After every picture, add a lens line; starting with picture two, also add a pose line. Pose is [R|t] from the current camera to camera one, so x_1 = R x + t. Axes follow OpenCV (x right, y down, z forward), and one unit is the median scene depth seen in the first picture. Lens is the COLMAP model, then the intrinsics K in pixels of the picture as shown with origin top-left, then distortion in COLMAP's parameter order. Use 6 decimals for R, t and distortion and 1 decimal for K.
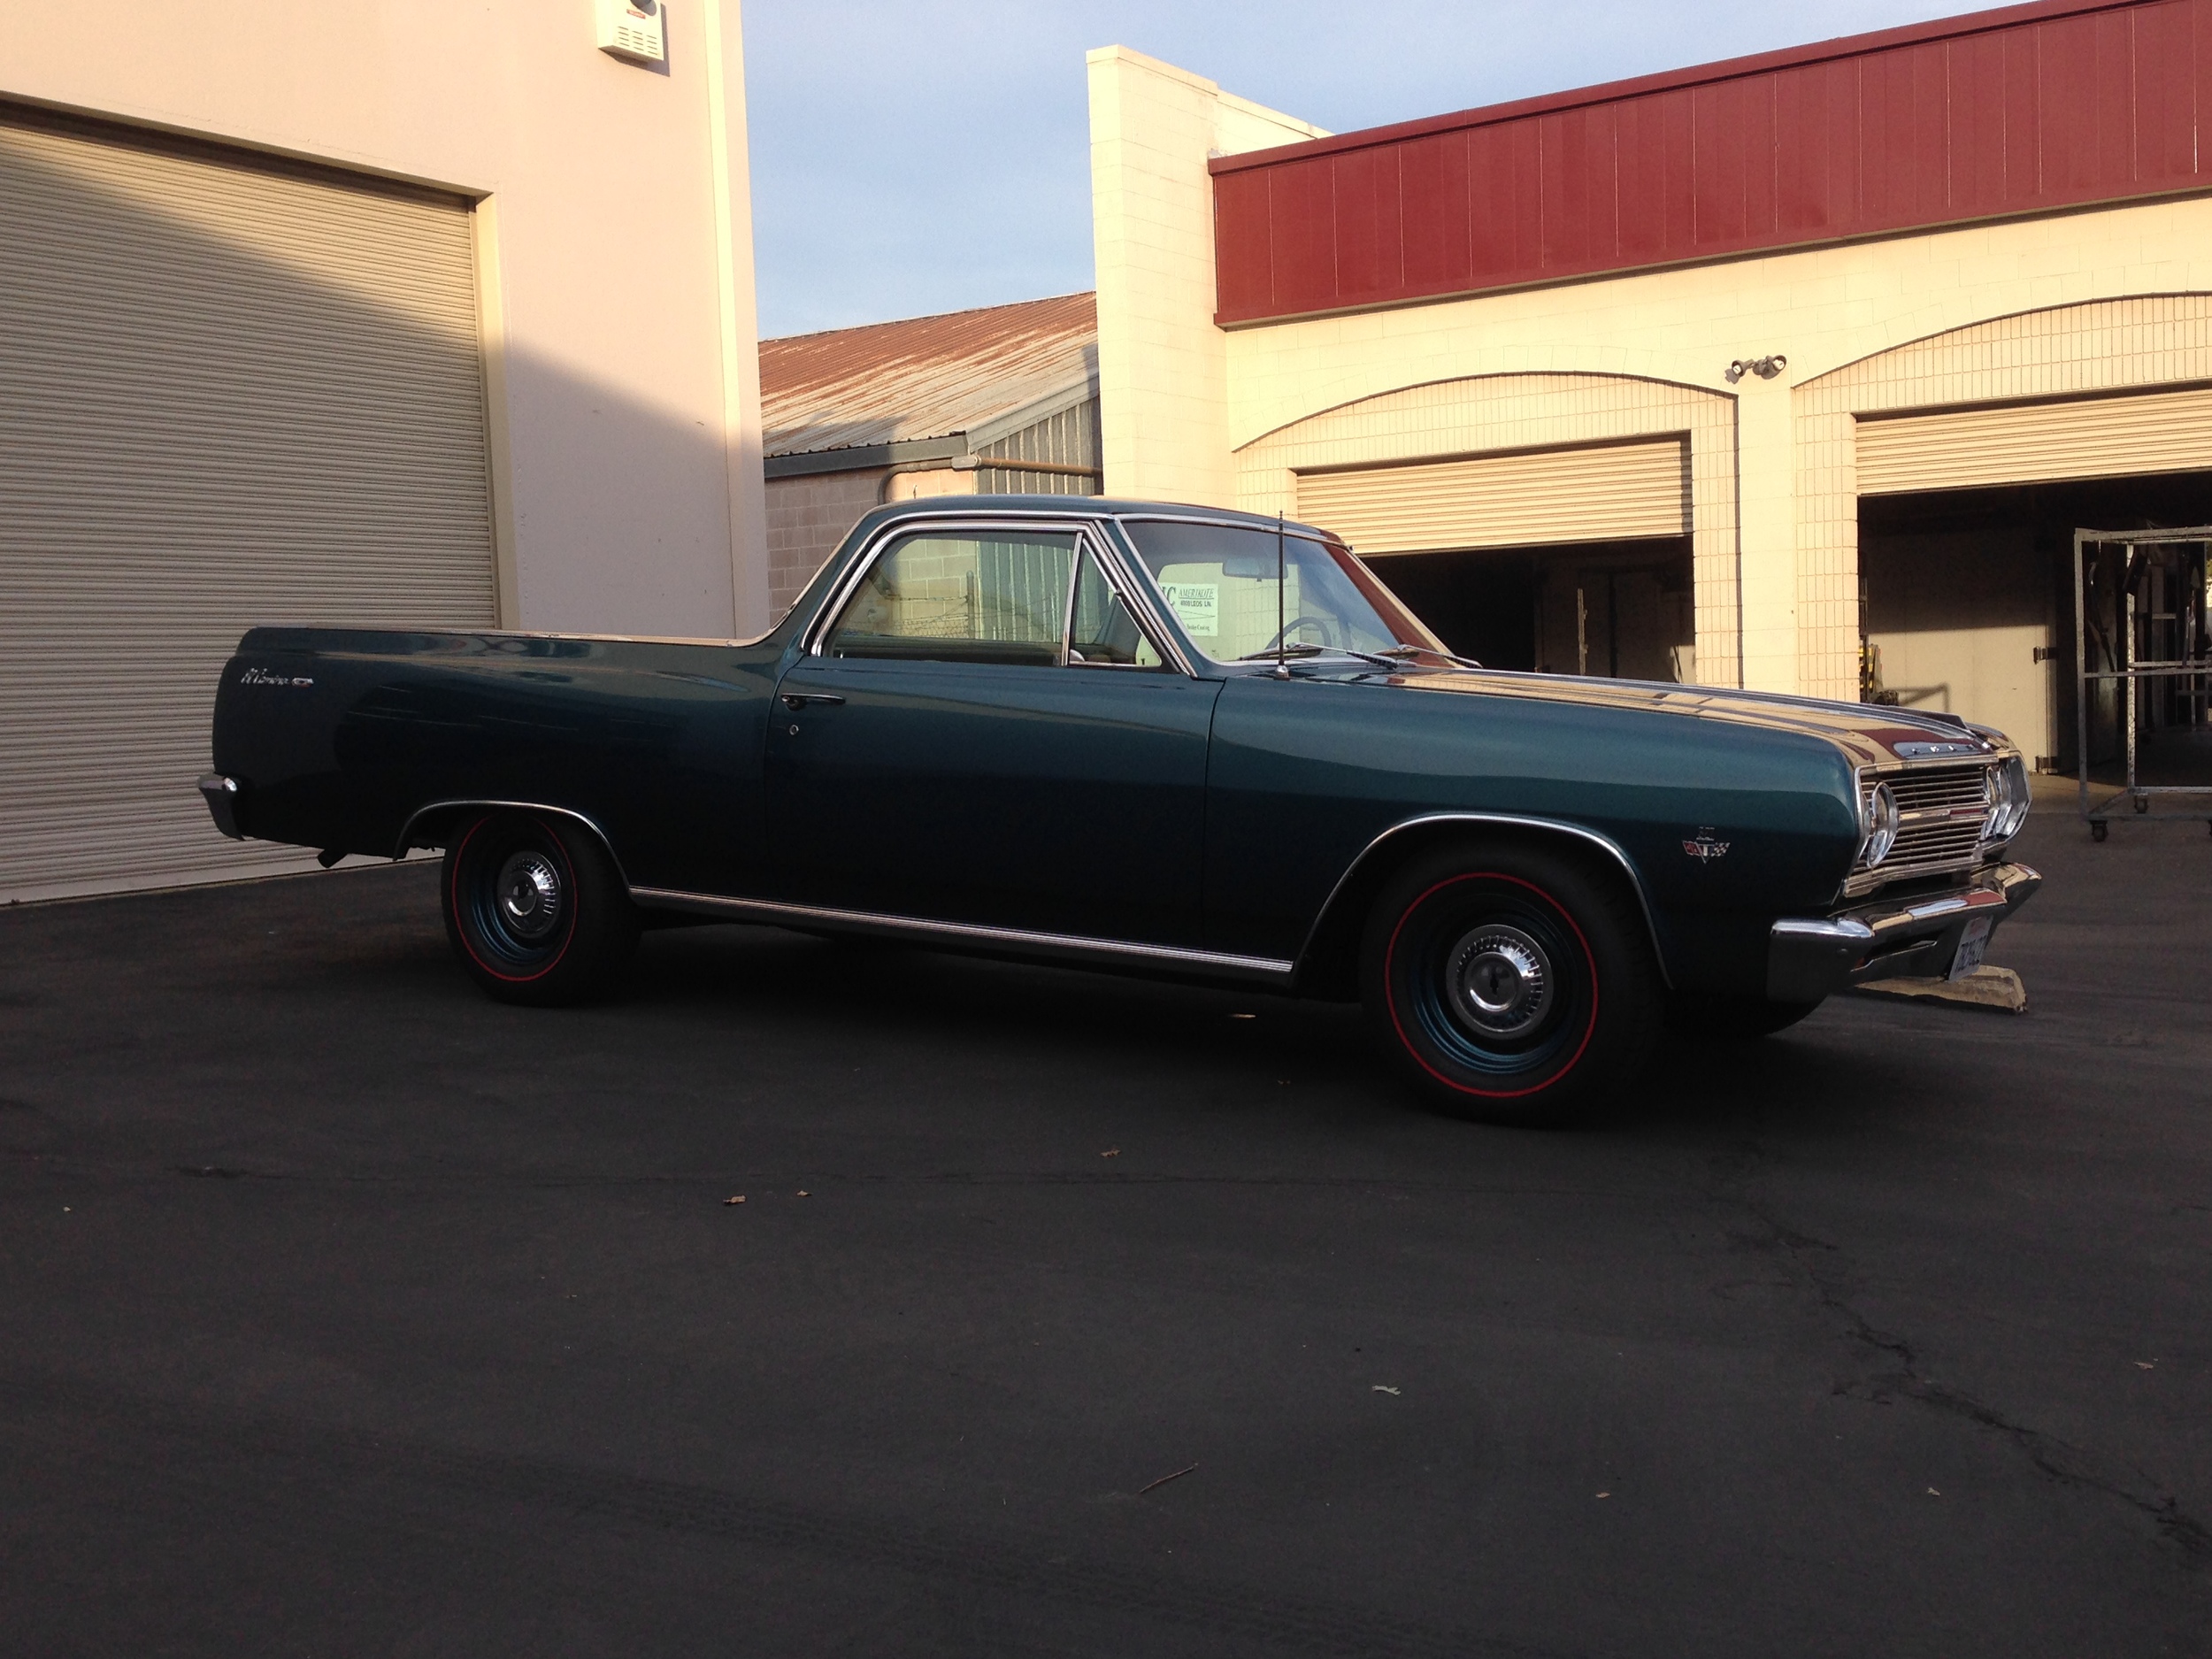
lens RADIAL K [[2329.0, 0, 1106.0], [0, 2329.0, 829.5], [0, 0, 1]] dist [0.099914, 0.015847]
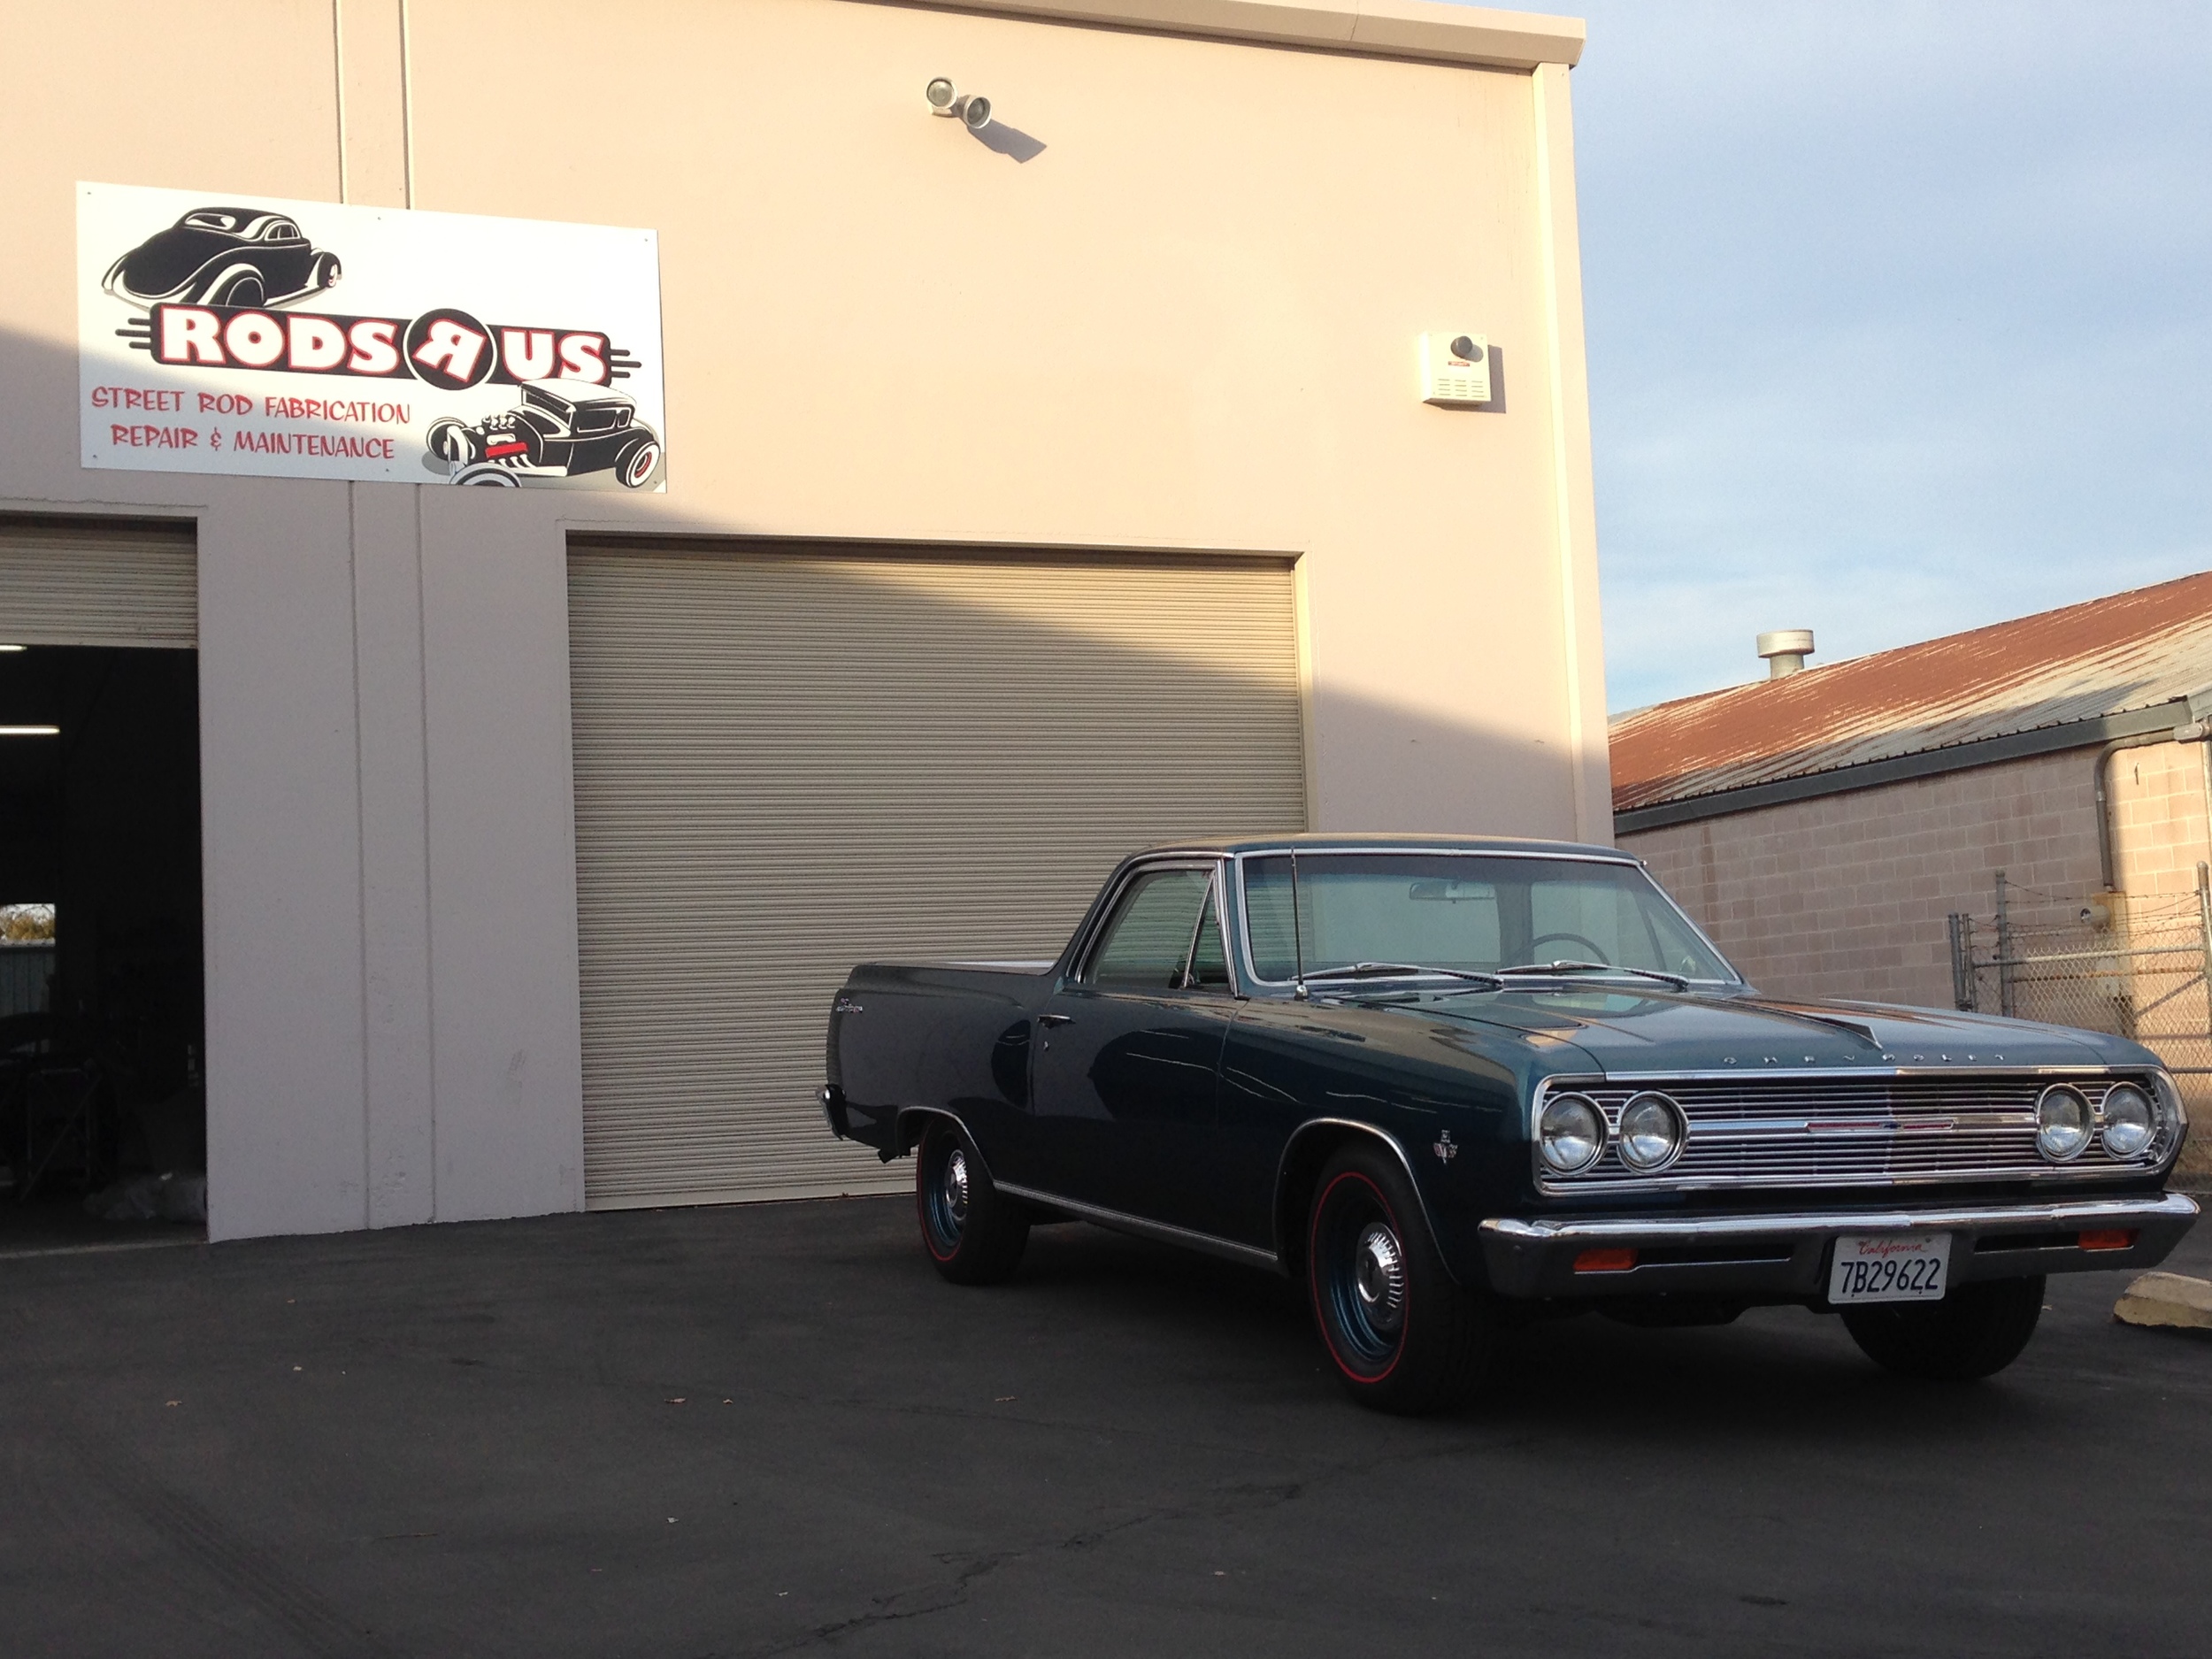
lens RADIAL K [[2812.4, 0, 1106.0], [0, 2812.4, 829.5], [0, 0, 1]] dist [0.091499, -0.016175]
pose [[0.812884, -0.047793, -0.580461, 0.394376], [-0.024044, 0.993024, -0.115433, 0.006688], [0.581929, 0.107790, 0.806065, -0.072833]]
